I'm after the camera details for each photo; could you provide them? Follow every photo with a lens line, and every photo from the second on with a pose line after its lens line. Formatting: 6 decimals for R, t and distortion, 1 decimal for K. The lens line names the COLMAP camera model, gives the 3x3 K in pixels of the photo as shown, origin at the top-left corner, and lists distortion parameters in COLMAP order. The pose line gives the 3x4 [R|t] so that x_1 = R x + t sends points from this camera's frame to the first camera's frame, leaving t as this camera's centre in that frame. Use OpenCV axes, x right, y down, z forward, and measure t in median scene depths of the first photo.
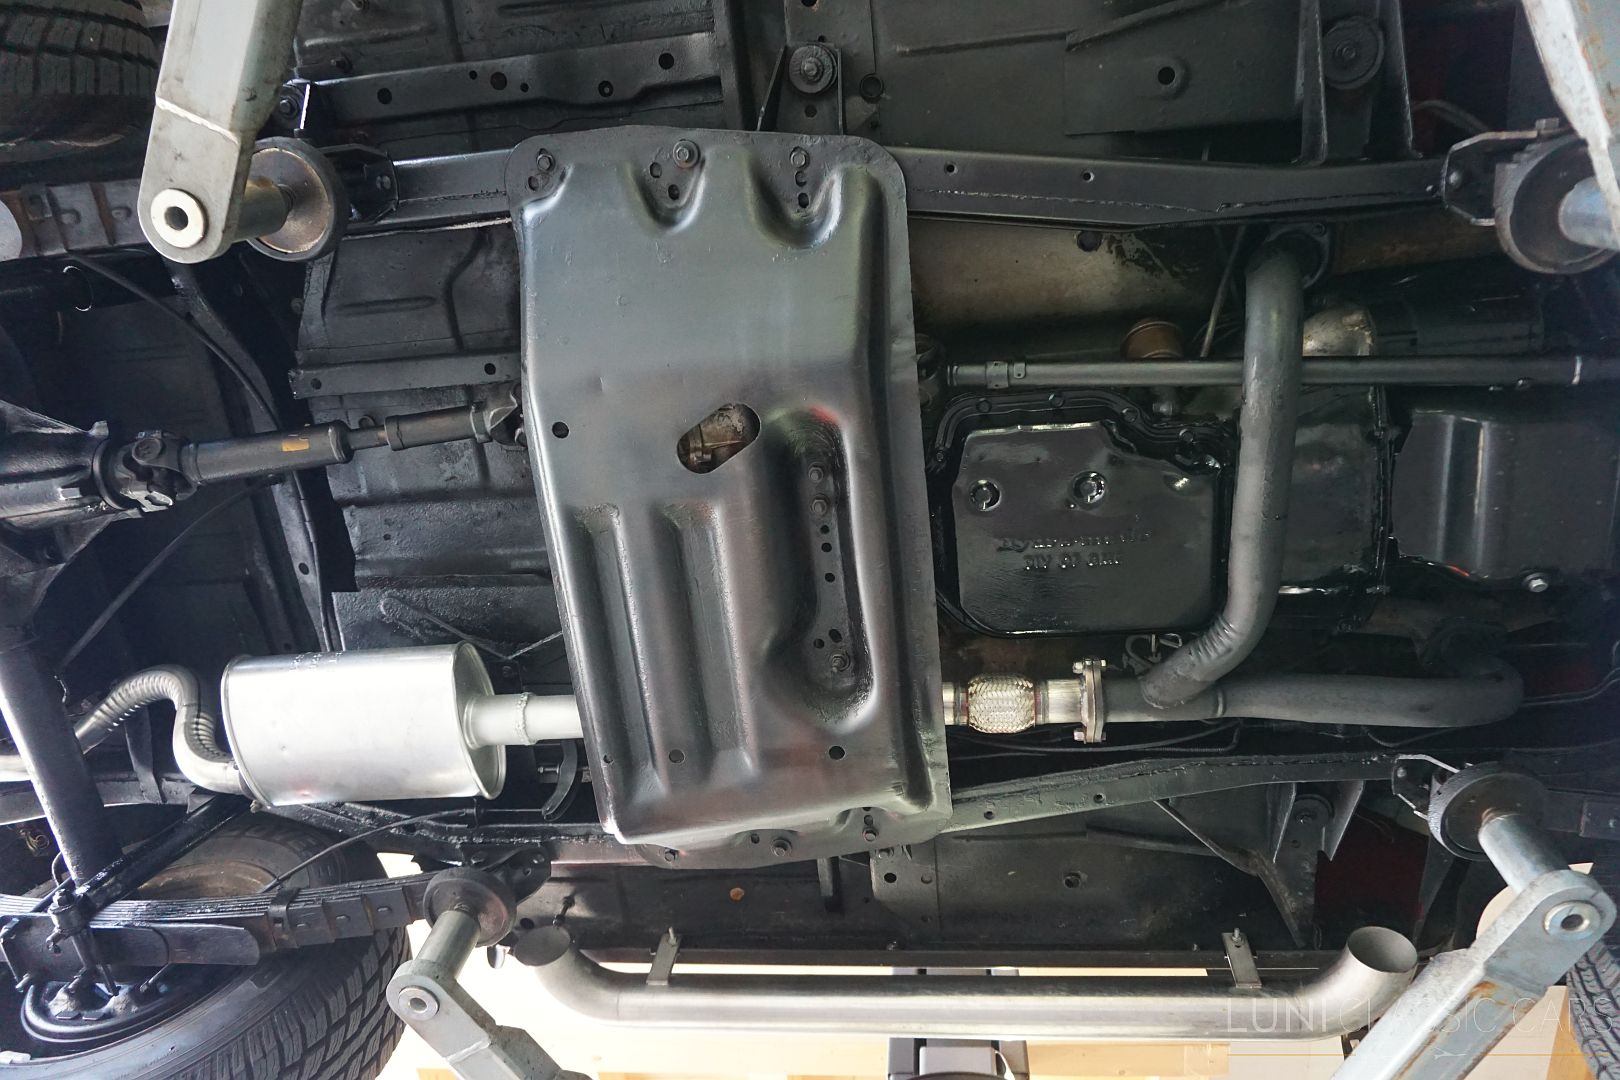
lens RADIAL K [[1097.7, 0, 810.0], [0, 1097.7, 540.0], [0, 0, 1]] dist [-0.046947, 0.039532]
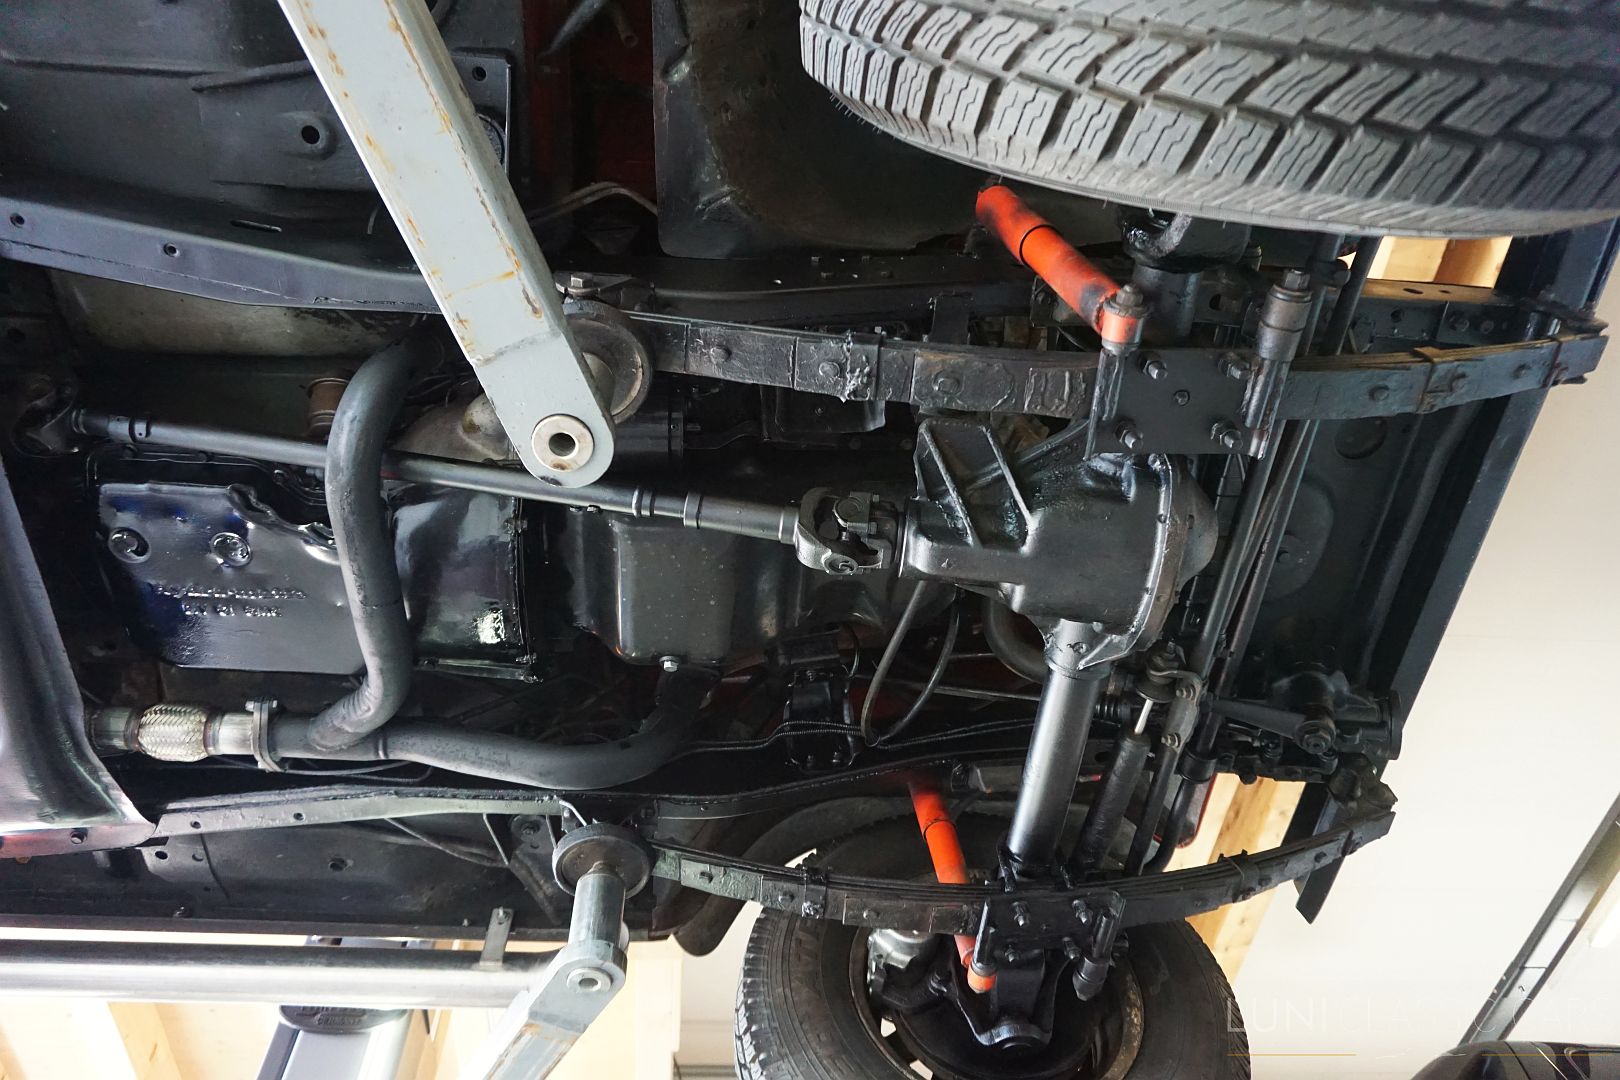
lens RADIAL K [[1097.7, 0, 810.0], [0, 1097.7, 540.0], [0, 0, 1]] dist [-0.046947, 0.039532]
pose [[0.975540, 0.069892, 0.208414, 0.537523], [-0.104203, 0.981847, 0.158490, -0.254363], [-0.193553, -0.176330, 0.965114, -0.058391]]
